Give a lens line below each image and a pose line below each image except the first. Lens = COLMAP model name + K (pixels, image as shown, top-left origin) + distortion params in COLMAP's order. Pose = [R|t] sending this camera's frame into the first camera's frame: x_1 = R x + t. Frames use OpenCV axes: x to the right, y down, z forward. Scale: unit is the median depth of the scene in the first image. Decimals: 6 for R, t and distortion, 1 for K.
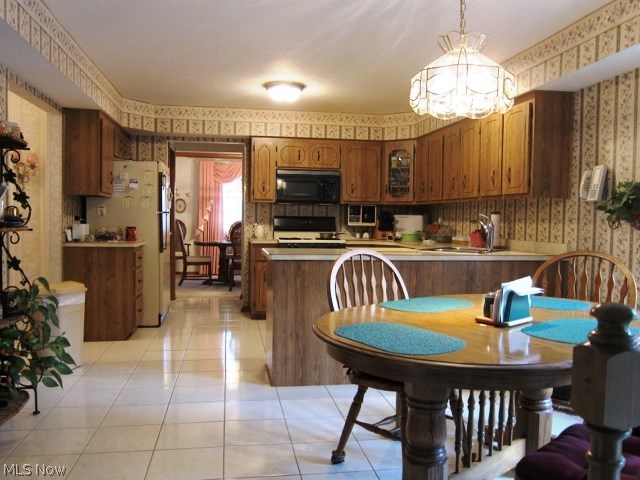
lens RADIAL K [[550.0, 0, 322.4], [0, 550.0, 240.6], [0, 0, 1]] dist [-0.003301, -0.011512]
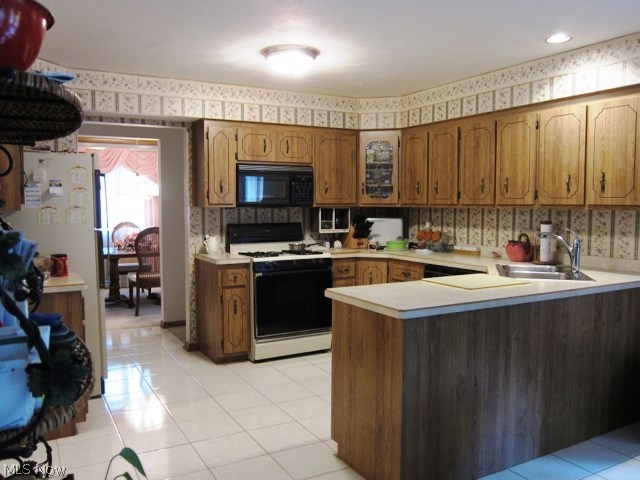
lens RADIAL K [[550.0, 0, 318.5], [0, 550.0, 241.0], [0, 0, 1]] dist [-0.003301, -0.011512]
pose [[0.943313, -0.037617, 0.329766, -0.229708], [0.026192, 0.998895, 0.039023, -0.049187], [-0.330870, -0.028173, 0.943256, 0.238947]]
